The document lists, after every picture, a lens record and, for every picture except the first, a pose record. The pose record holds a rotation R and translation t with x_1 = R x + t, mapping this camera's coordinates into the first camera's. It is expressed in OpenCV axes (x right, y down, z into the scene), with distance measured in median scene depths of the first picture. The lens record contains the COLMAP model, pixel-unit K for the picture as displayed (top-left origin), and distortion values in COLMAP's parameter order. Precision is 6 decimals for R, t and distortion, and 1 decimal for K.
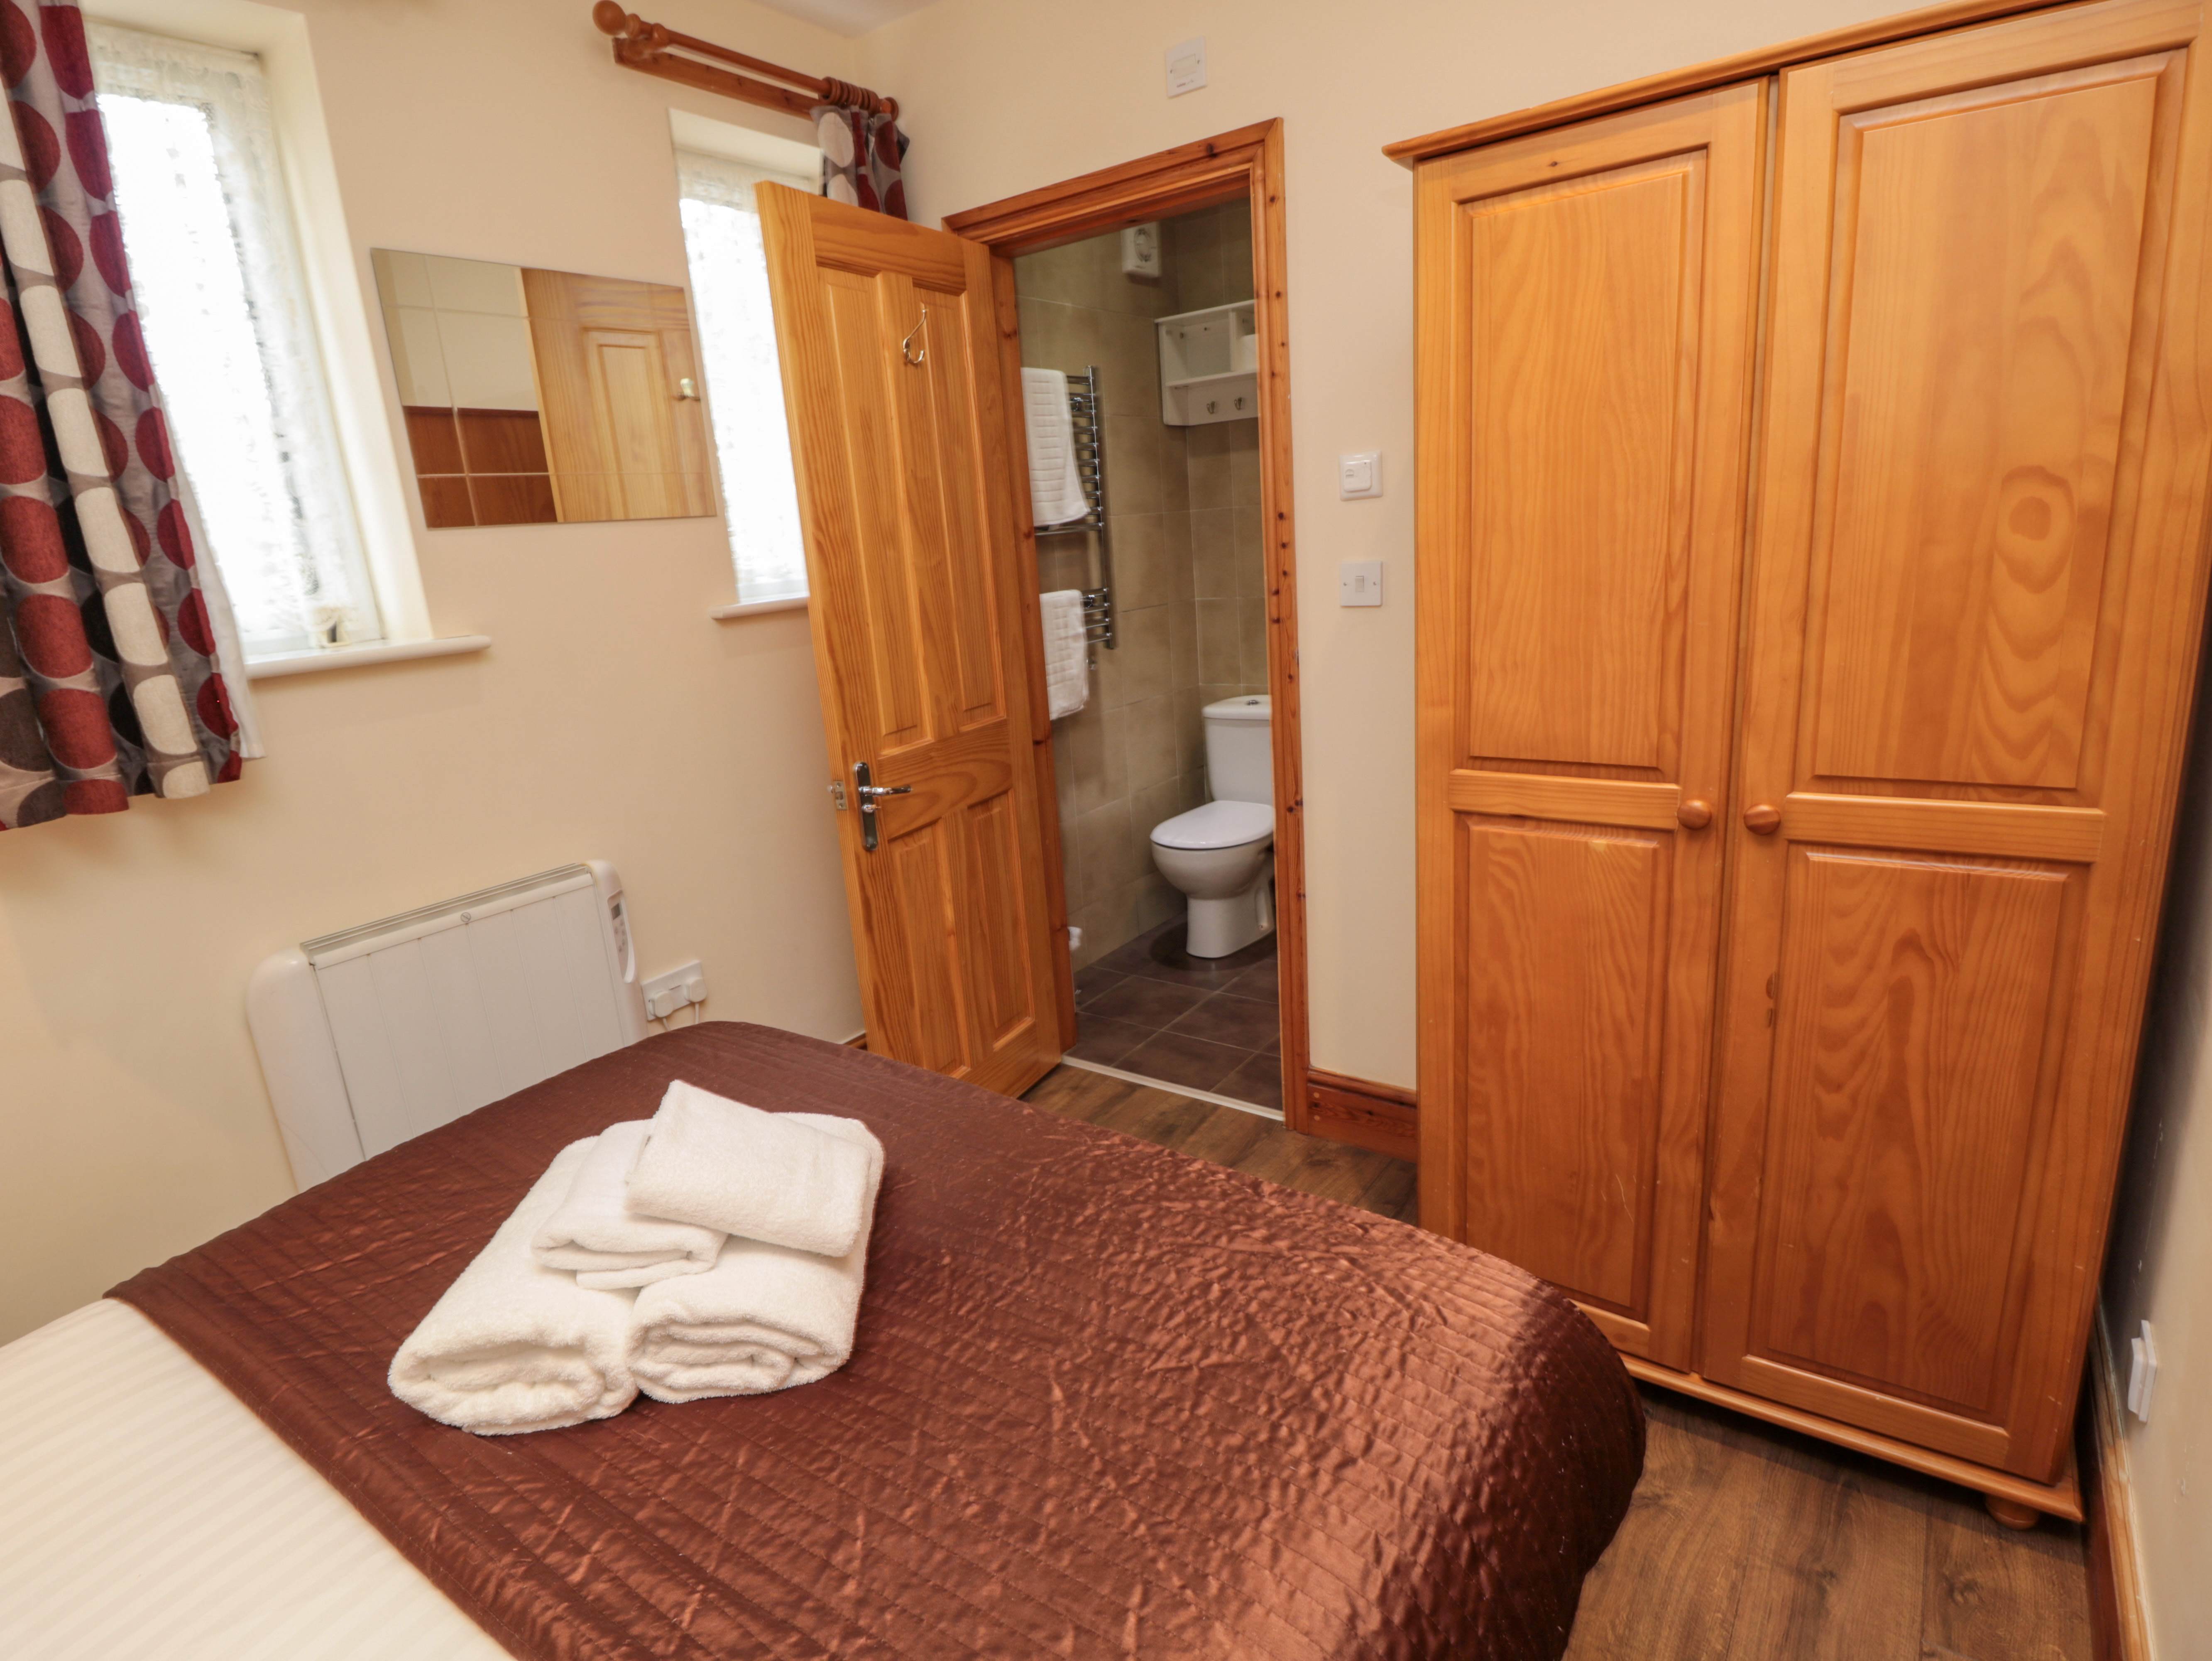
lens RADIAL K [[1195.0, 0, 1087.1], [0, 1195.0, 831.3], [0, 0, 1]] dist [0.005509, -0.006408]
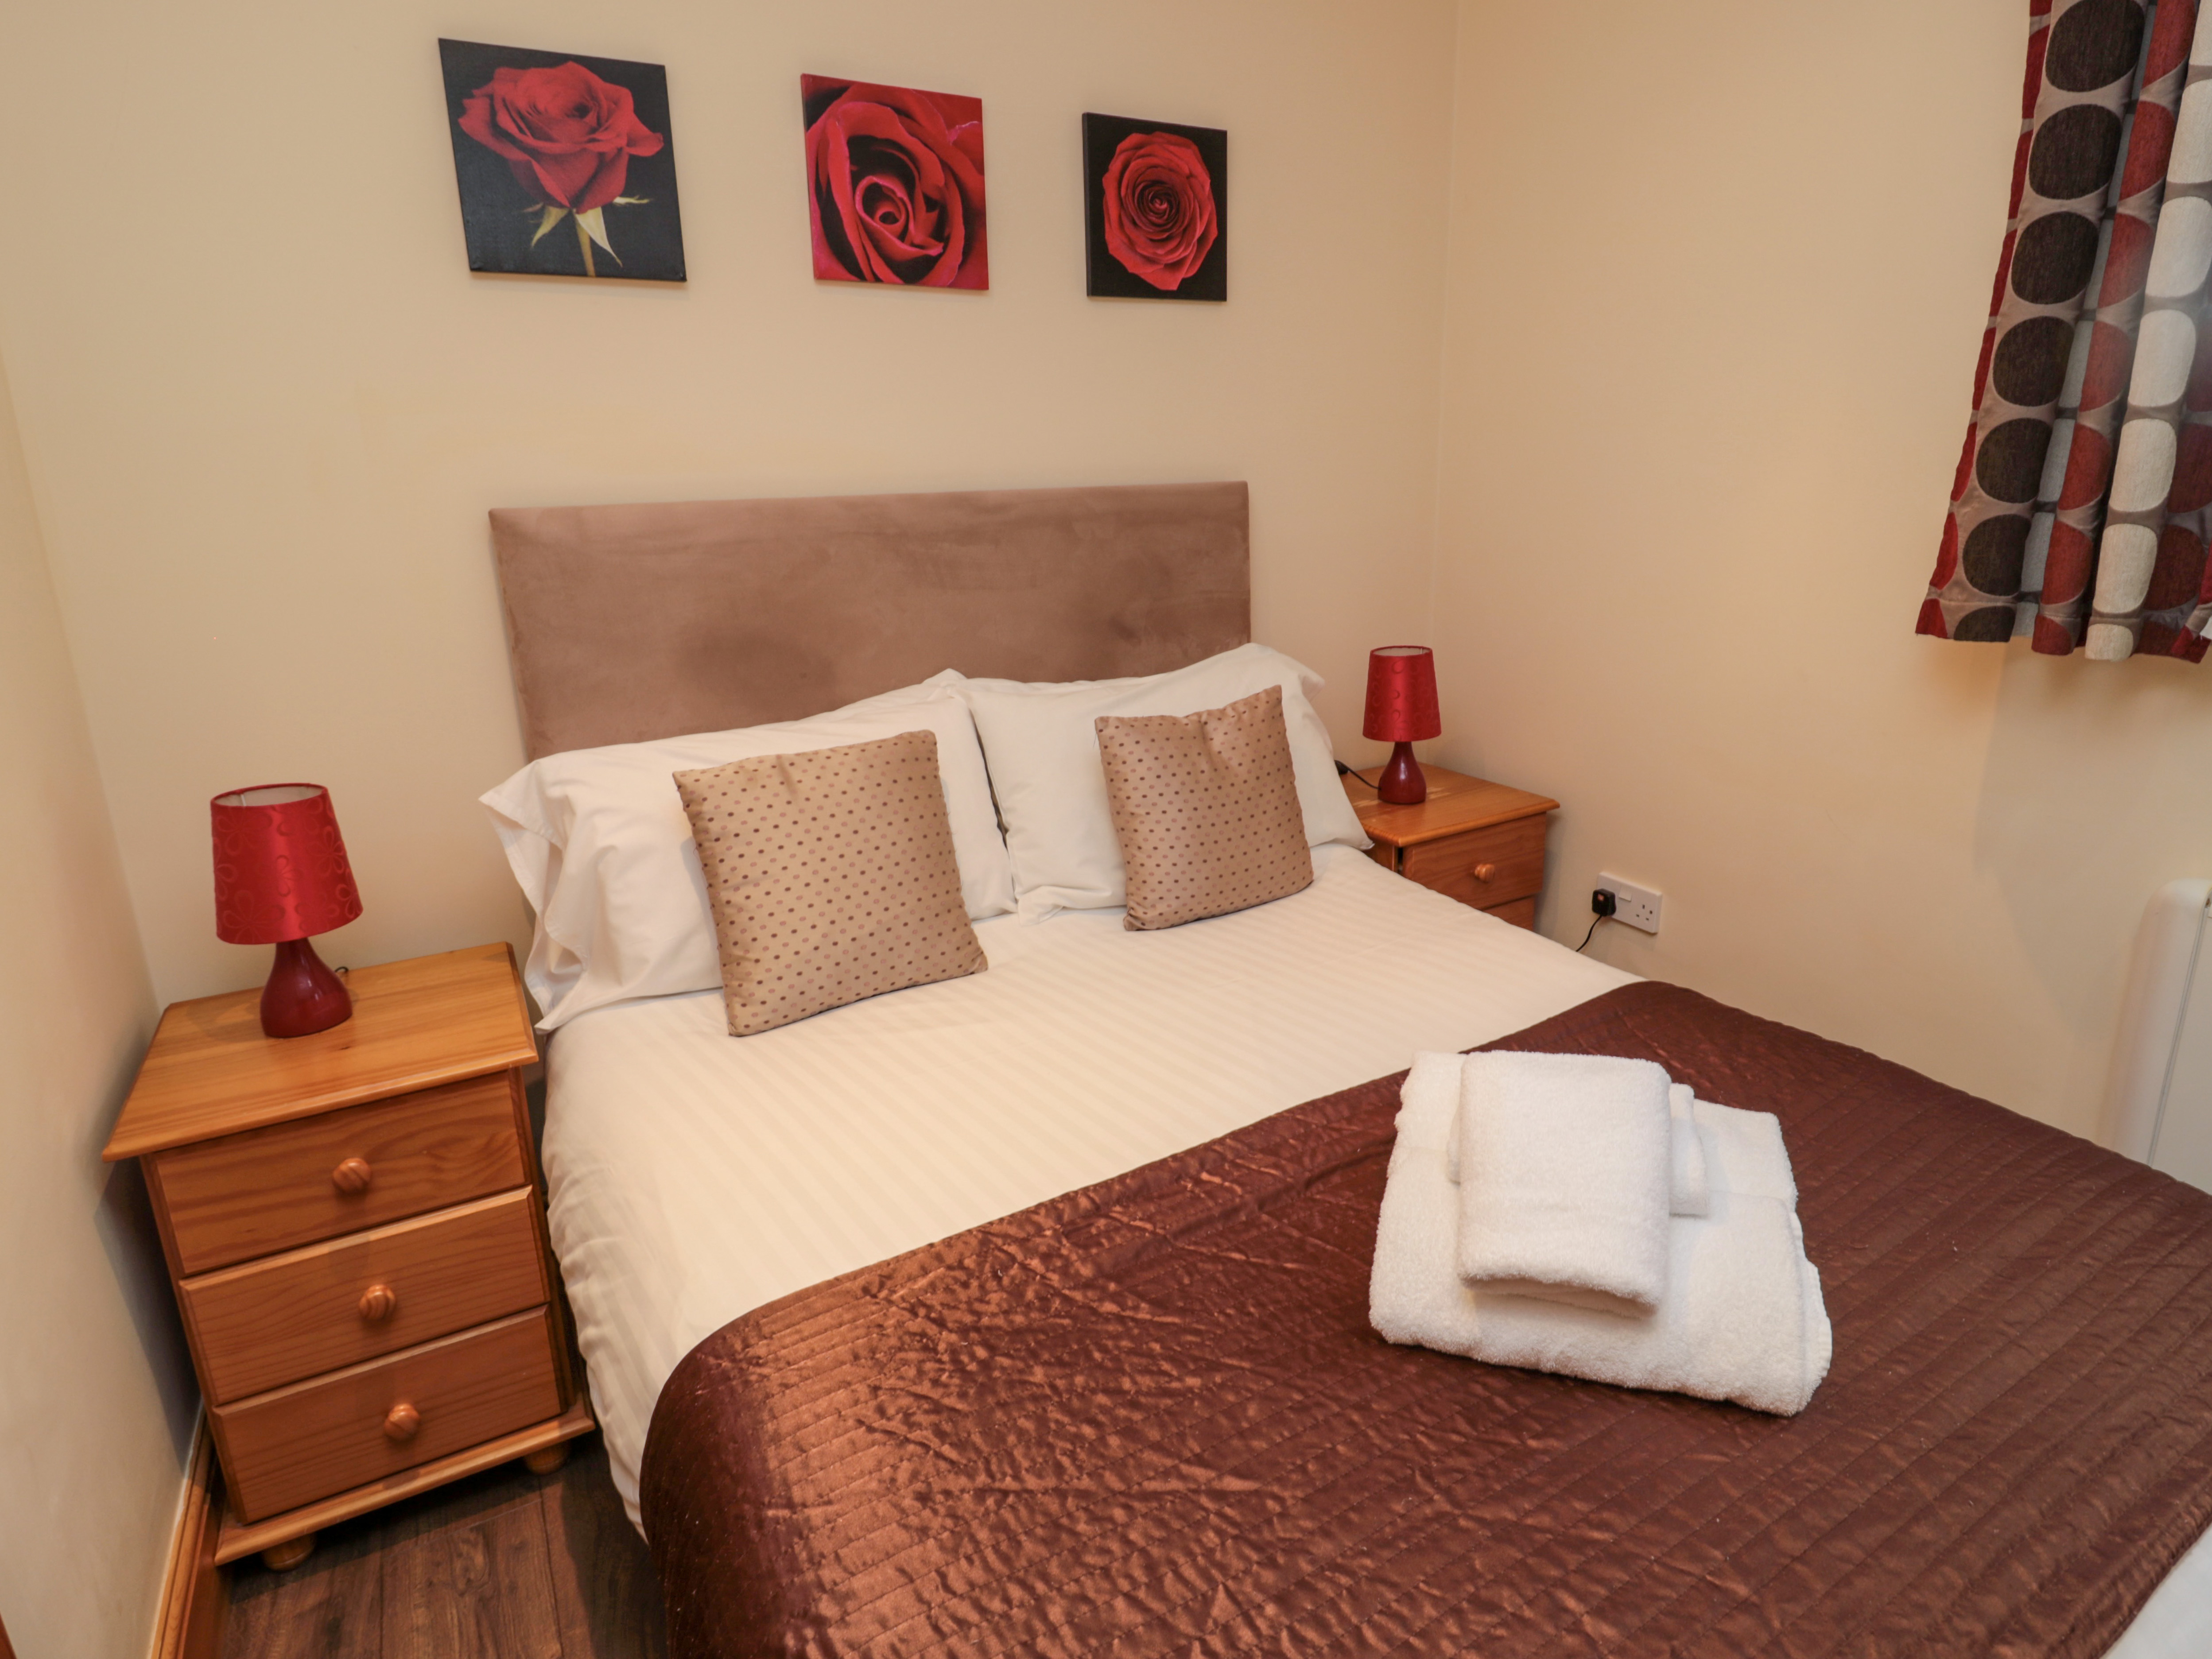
lens RADIAL K [[1194.8, 0, 1121.2], [0, 1194.8, 786.0], [0, 0, 1]] dist [0.005509, -0.006408]
pose [[-0.410905, 0.330873, -0.849517, 0.572103], [-0.179559, 0.884194, 0.431230, -0.324642], [0.893821, 0.329733, -0.303909, 1.033975]]
